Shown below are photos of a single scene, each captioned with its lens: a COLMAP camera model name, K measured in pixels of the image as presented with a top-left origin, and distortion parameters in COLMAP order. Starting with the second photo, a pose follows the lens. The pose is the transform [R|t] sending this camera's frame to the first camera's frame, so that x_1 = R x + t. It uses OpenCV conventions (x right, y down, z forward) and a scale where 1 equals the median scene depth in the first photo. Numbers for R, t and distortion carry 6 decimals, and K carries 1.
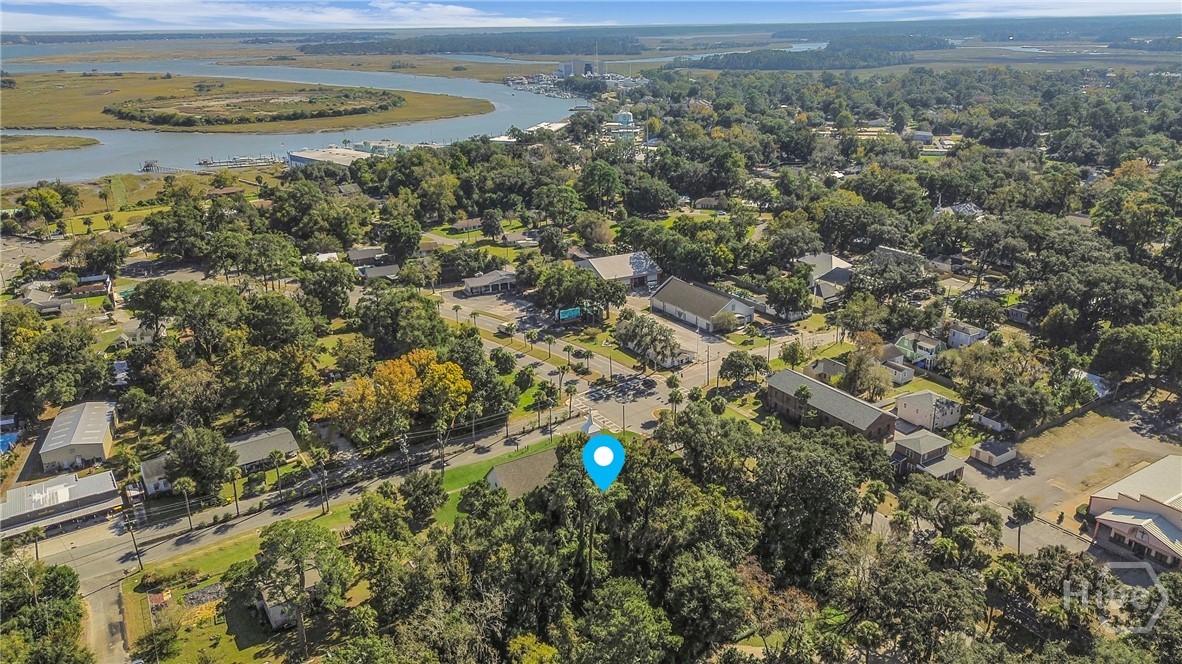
lens RADIAL K [[831.6, 0, 592.7], [0, 831.6, 334.4], [0, 0, 1]] dist [0.080628, -0.073504]
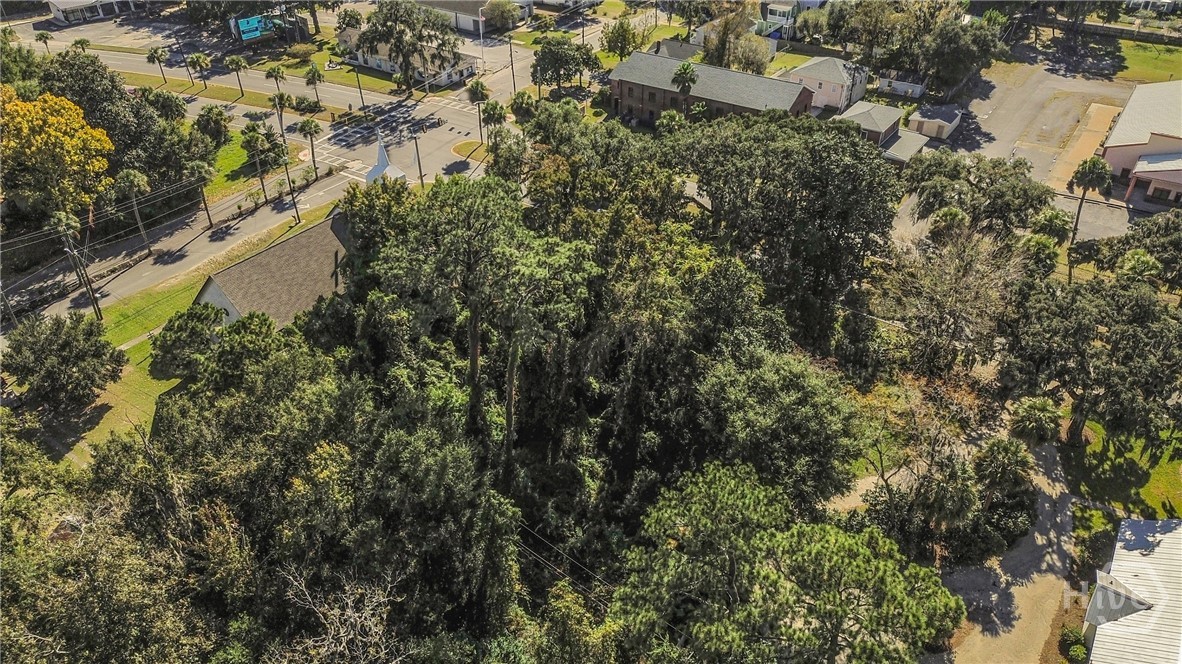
lens RADIAL K [[831.6, 0, 592.7], [0, 831.6, 334.4], [0, 0, 1]] dist [0.080628, -0.073504]
pose [[0.920719, -0.221395, 0.321342, -0.065558], [0.132316, 0.951816, 0.276657, 0.069804], [-0.367109, -0.212204, 0.905649, 0.387489]]
